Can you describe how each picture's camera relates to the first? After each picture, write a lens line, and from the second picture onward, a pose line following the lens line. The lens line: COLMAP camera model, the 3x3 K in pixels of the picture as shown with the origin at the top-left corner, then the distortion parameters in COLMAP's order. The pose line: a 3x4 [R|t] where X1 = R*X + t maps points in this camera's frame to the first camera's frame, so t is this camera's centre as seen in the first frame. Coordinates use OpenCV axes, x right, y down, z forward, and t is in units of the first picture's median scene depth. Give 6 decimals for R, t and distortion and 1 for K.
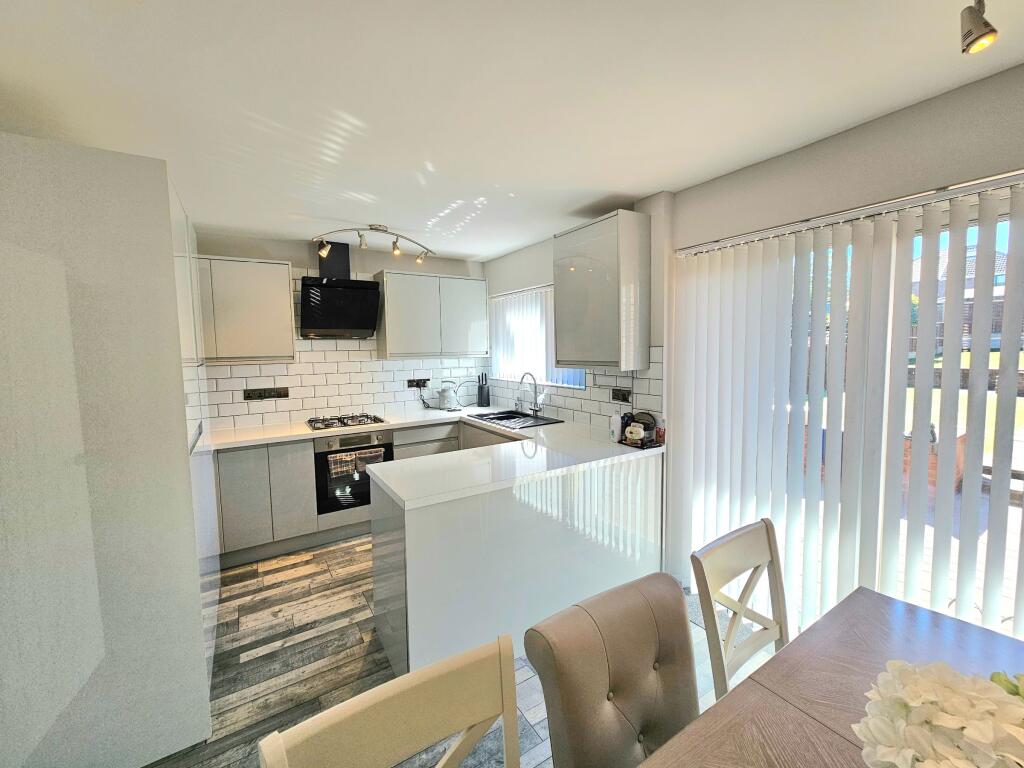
lens RADIAL K [[414.3, 0, 508.9], [0, 414.3, 377.6], [0, 0, 1]] dist [-0.000534, -0.000501]
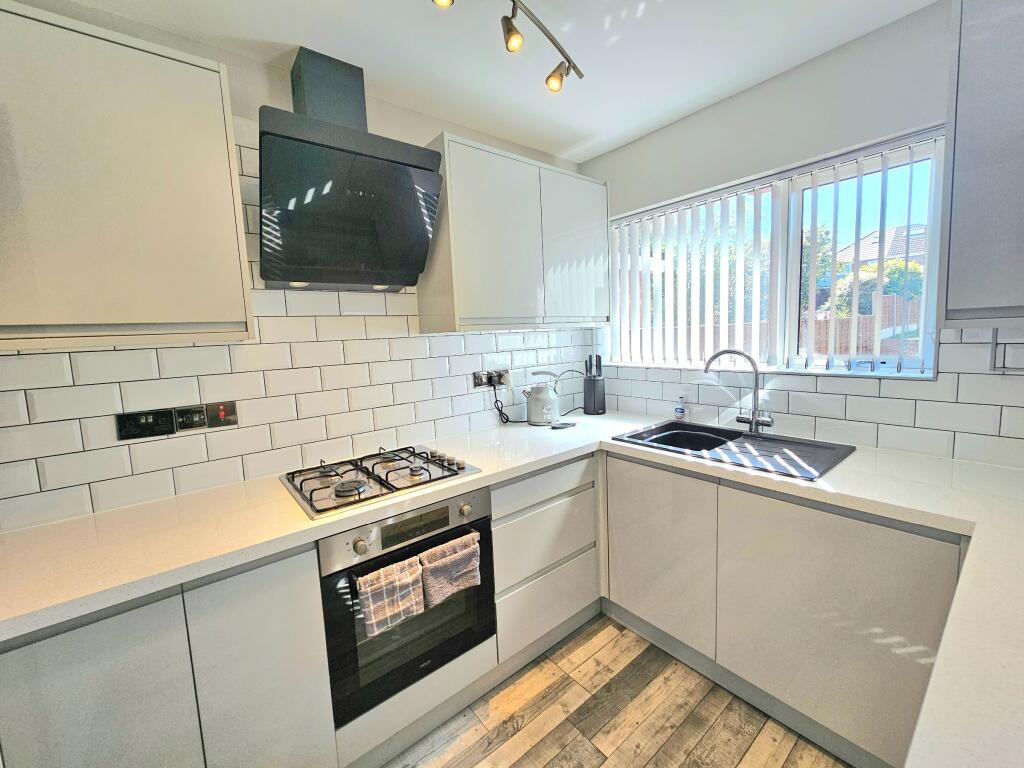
lens RADIAL K [[414.3, 0, 508.9], [0, 414.3, 377.6], [0, 0, 1]] dist [-0.000534, -0.000501]
pose [[0.994134, -0.039193, 0.100802, -0.293954], [0.036184, 0.998848, 0.031517, -0.003856], [-0.101921, -0.027685, 0.994407, 0.546670]]
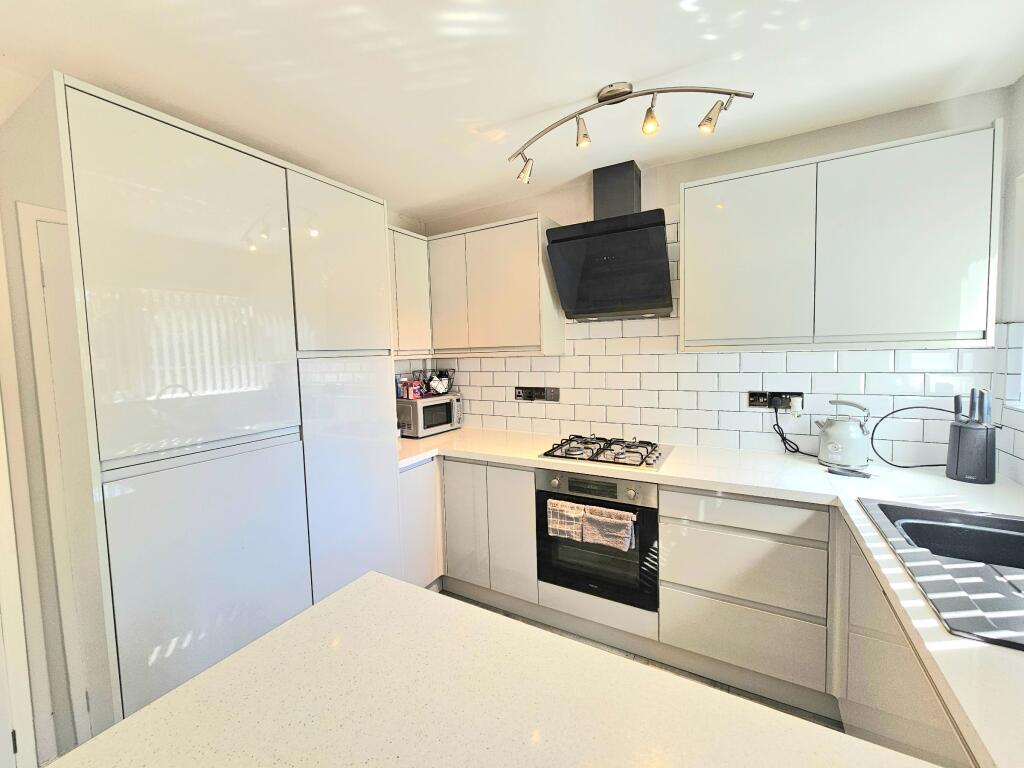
lens RADIAL K [[414.3, 0, 508.9], [0, 414.3, 377.6], [0, 0, 1]] dist [-0.000534, -0.000501]
pose [[0.468806, 0.062215, -0.881107, 0.084223], [-0.044951, 0.997904, 0.046544, -0.025892], [0.882157, 0.017787, 0.470620, 0.568970]]
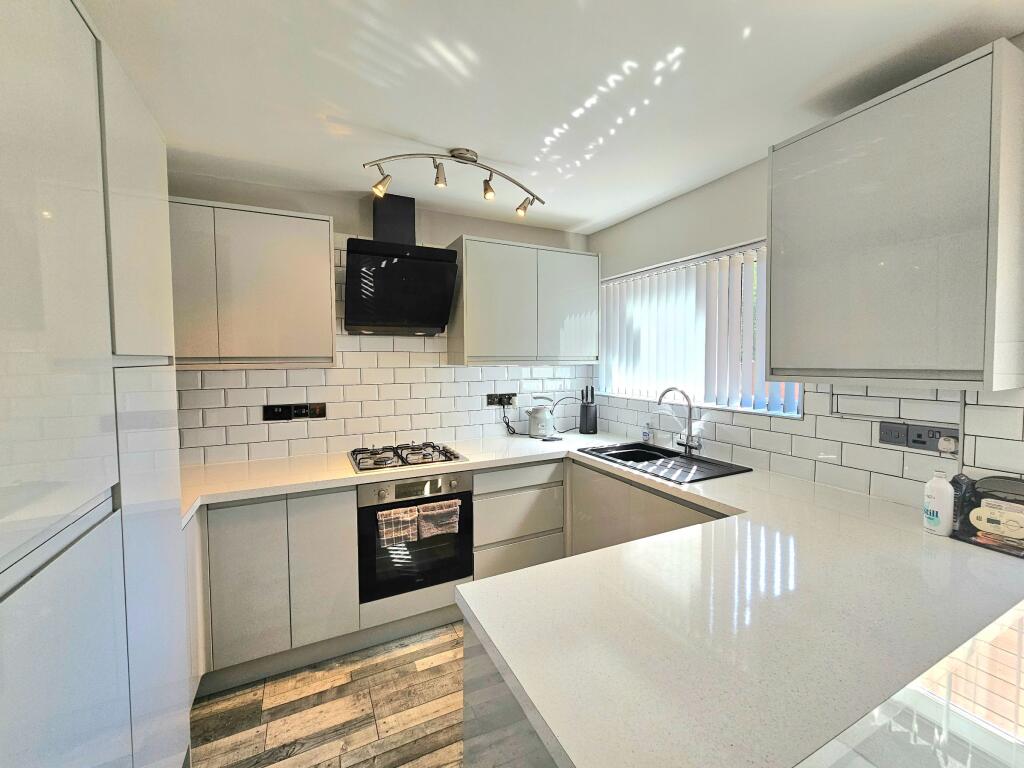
lens RADIAL K [[414.3, 0, 508.9], [0, 414.3, 377.6], [0, 0, 1]] dist [-0.000534, -0.000501]
pose [[0.993891, 0.015478, -0.109272, -0.150219], [-0.018573, 0.999453, -0.027361, -0.005573], [0.108789, 0.029223, 0.993635, 0.338659]]
